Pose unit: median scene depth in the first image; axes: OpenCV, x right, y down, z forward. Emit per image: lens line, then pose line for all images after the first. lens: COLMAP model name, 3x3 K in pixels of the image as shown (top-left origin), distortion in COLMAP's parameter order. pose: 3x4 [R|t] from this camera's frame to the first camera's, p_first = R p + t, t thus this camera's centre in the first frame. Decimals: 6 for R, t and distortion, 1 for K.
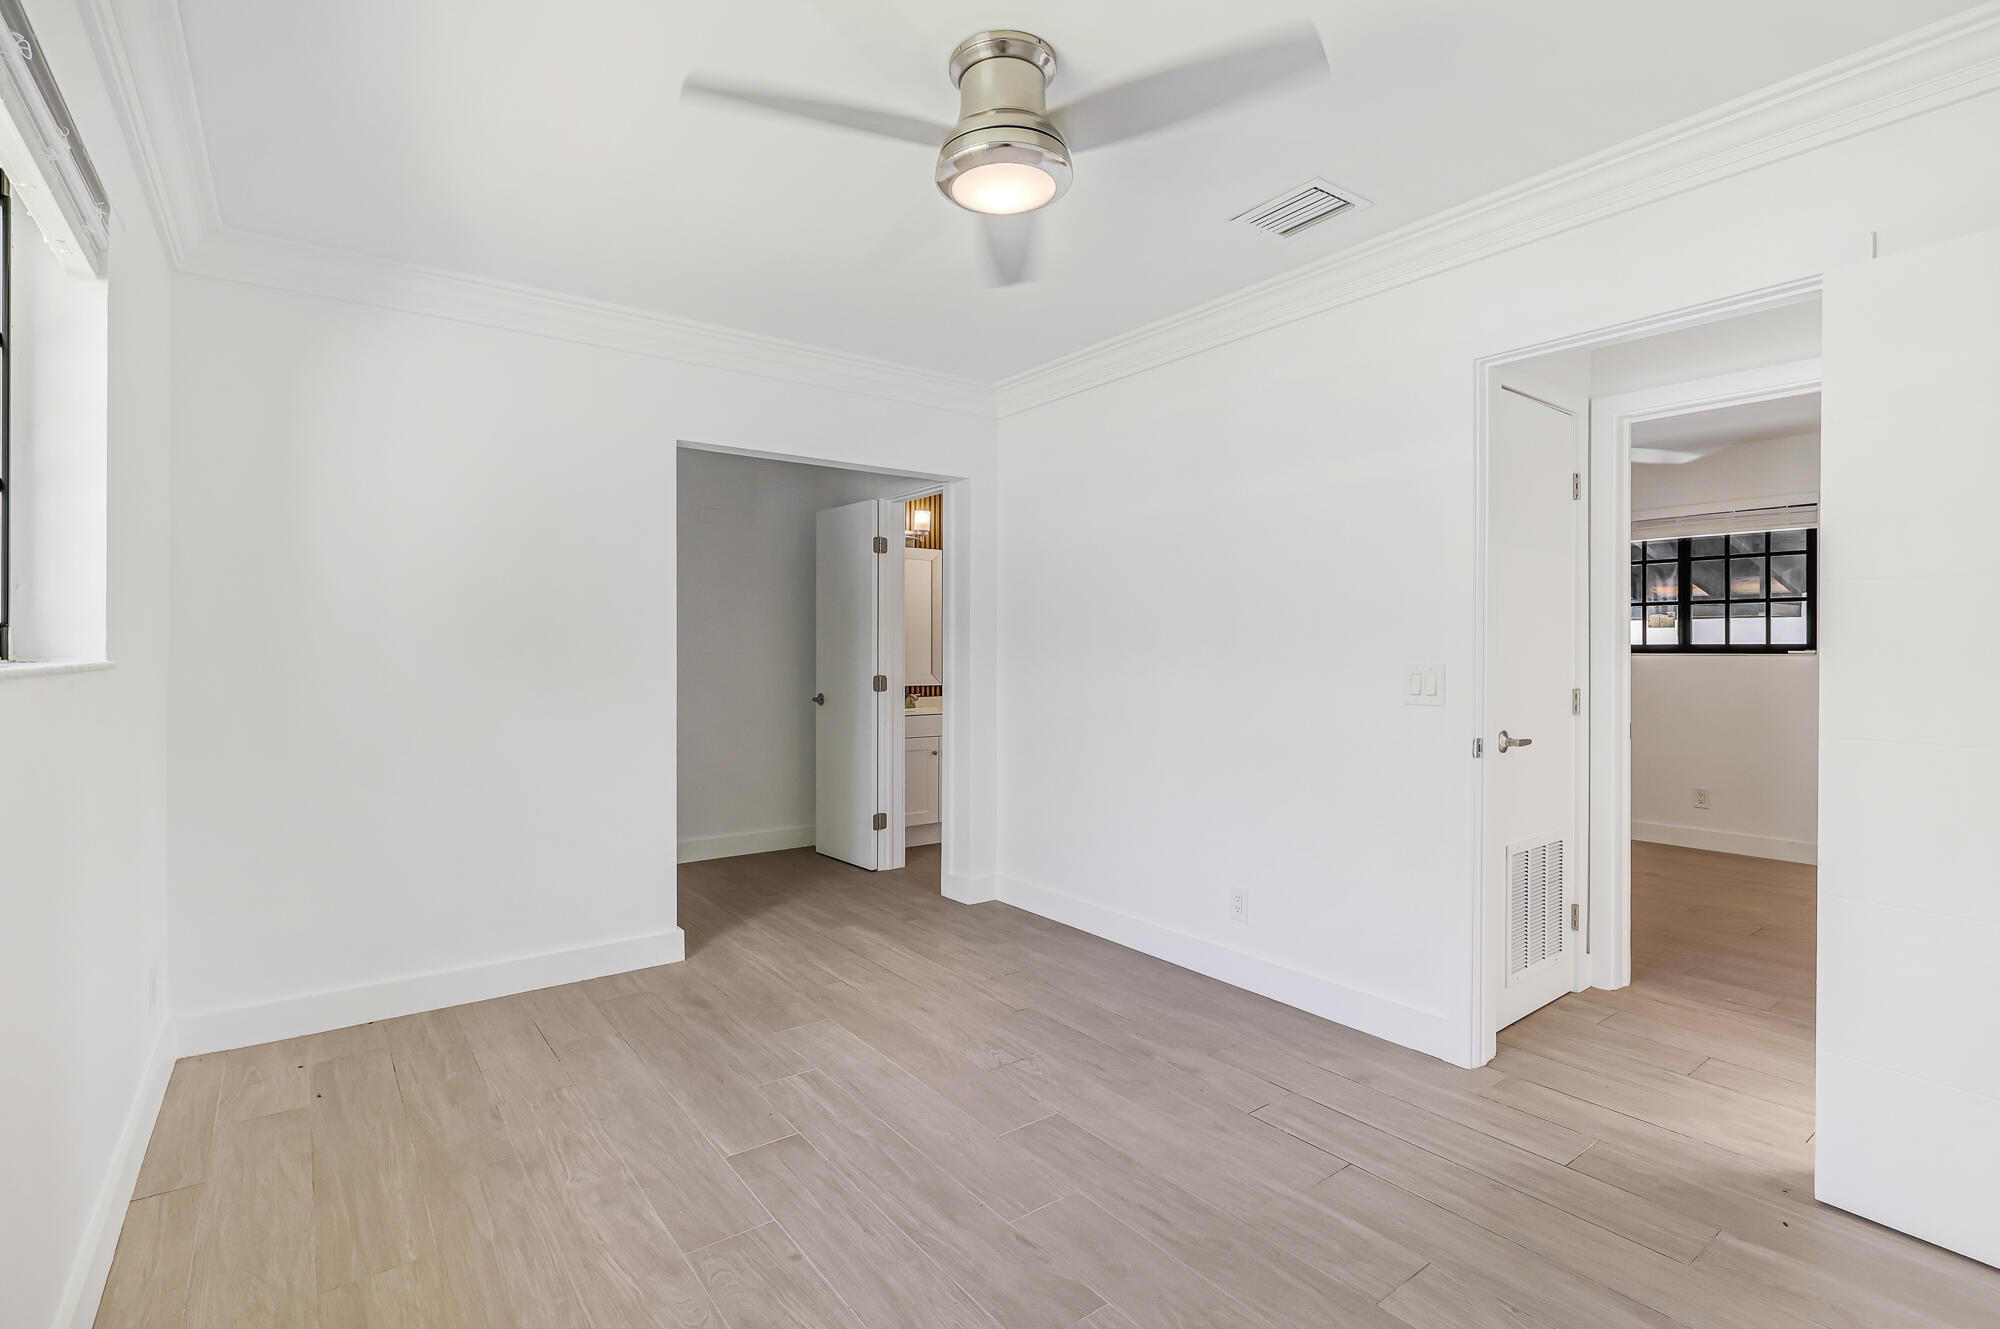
lens RADIAL K [[917.3, 0, 994.5], [0, 917.3, 655.9], [0, 0, 1]] dist [0.000053, 0.000131]
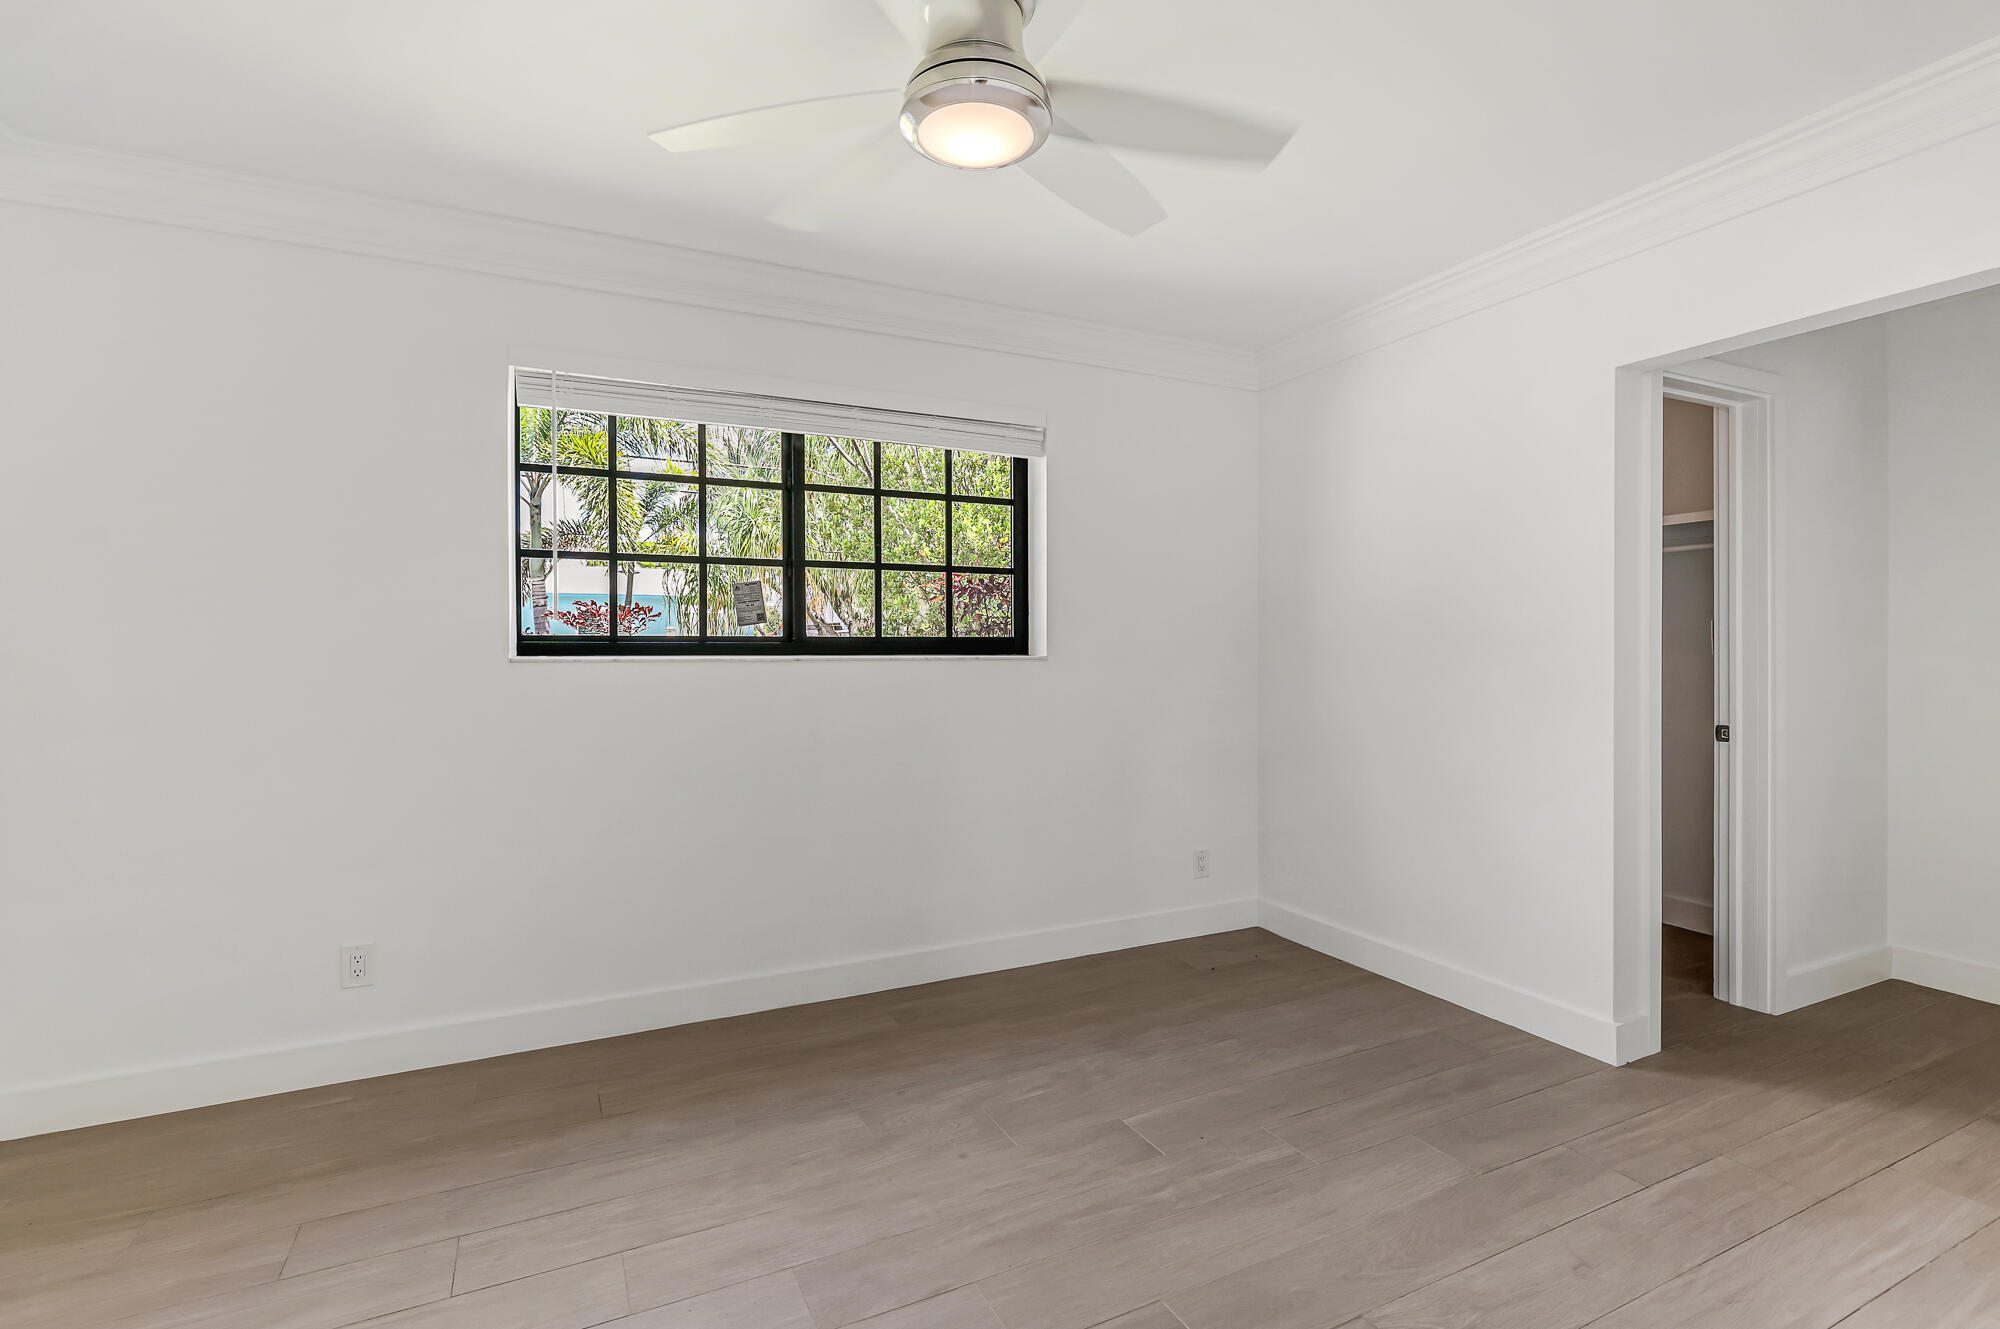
lens RADIAL K [[917.3, 0, 994.5], [0, 917.3, 655.9], [0, 0, 1]] dist [0.000053, 0.000131]
pose [[-0.183804, 0.001643, -0.982962, 0.749746], [-0.004315, 0.999988, 0.002479, -0.000572], [0.982953, 0.004697, -0.183794, 0.989684]]
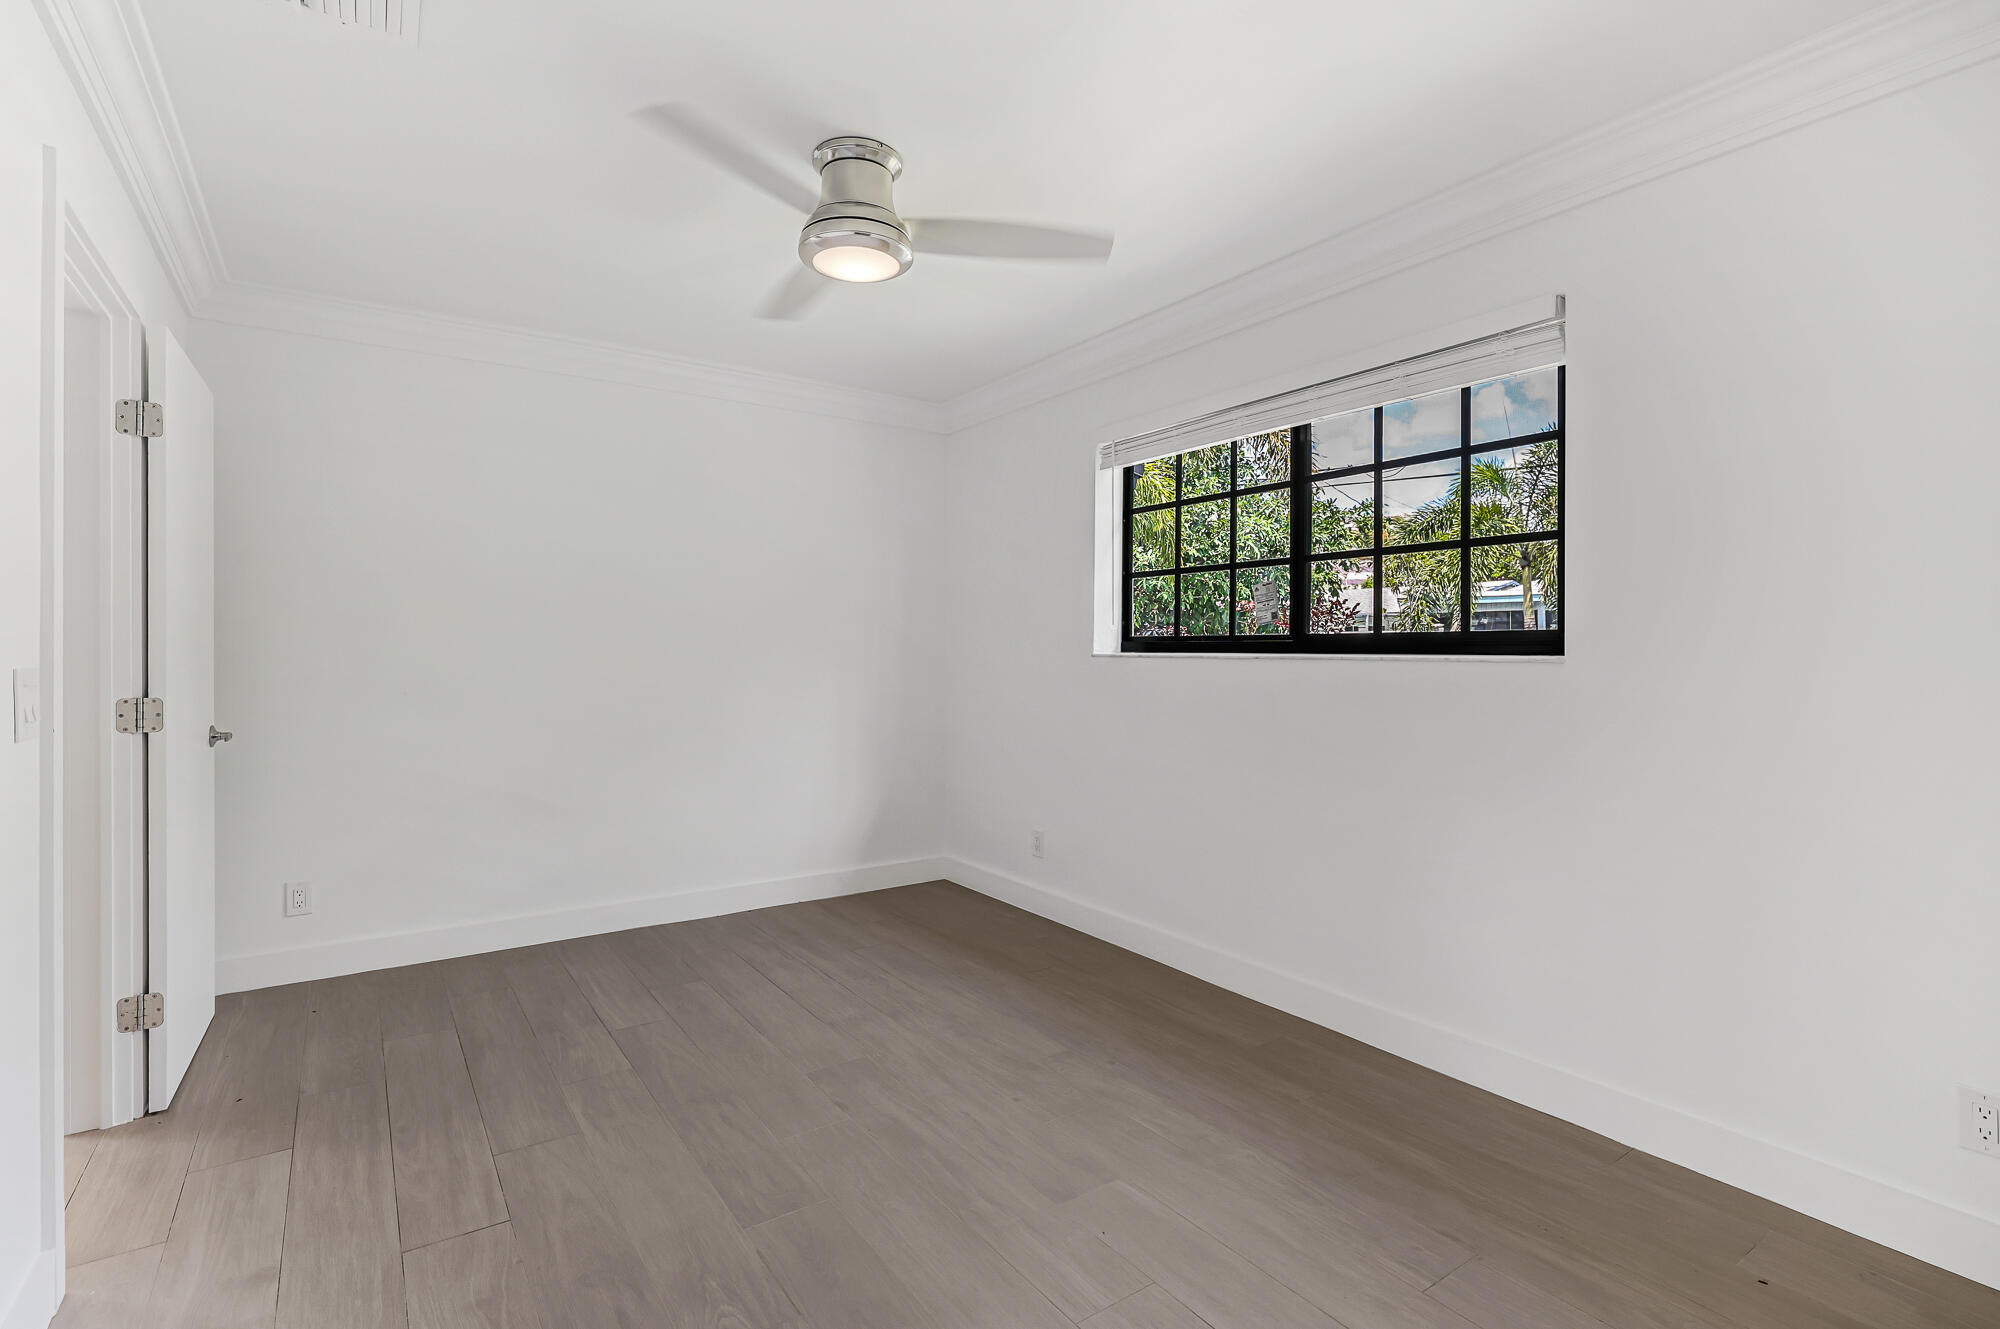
lens RADIAL K [[945.4, 0, 991.2], [0, 945.4, 651.0], [0, 0, 1]] dist [0.001253, 0.000198]
pose [[-0.998975, -0.004837, 0.045015, -0.186922], [-0.004472, 0.999956, 0.008186, -0.009664], [-0.045052, 0.007976, -0.998953, 1.870942]]
